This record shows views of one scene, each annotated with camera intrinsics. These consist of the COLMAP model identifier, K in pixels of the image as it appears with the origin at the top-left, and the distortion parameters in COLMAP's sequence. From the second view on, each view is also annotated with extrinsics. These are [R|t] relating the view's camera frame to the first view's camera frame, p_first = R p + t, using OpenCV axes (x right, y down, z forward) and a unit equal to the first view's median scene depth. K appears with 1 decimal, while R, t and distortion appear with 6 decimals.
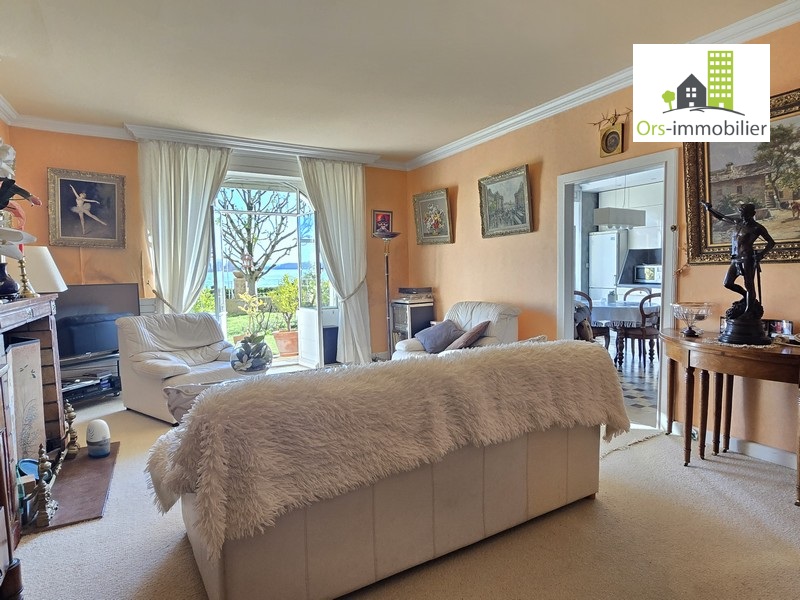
lens RADIAL K [[470.7, 0, 400.0], [0, 470.7, 300.0], [0, 0, 1]] dist [0.003309, 0.000610]
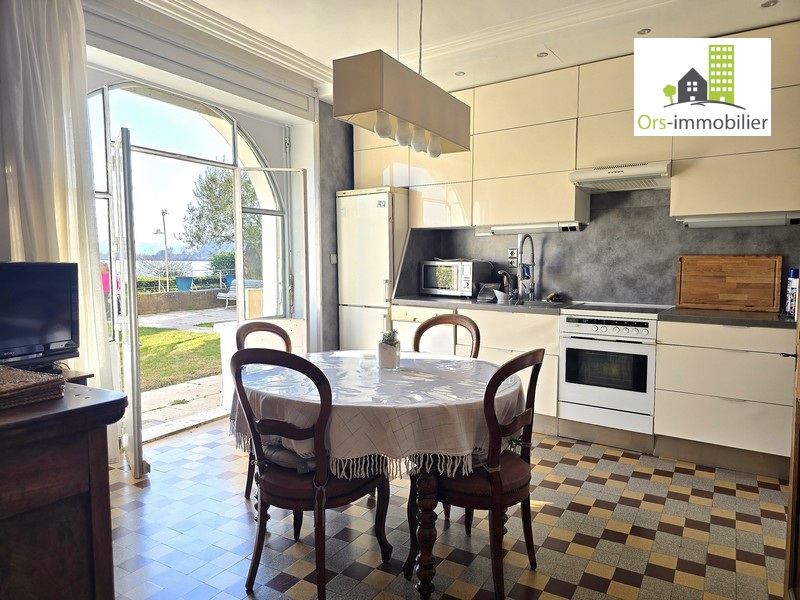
lens RADIAL K [[536.2, 0, 400.0], [0, 536.2, 300.0], [0, 0, 1]] dist [0.000643, 0.000043]
pose [[0.888059, -0.016627, 0.459429, 0.214871], [0.015463, 0.999861, 0.006296, -0.035330], [-0.459470, 0.001513, 0.888192, 0.503188]]
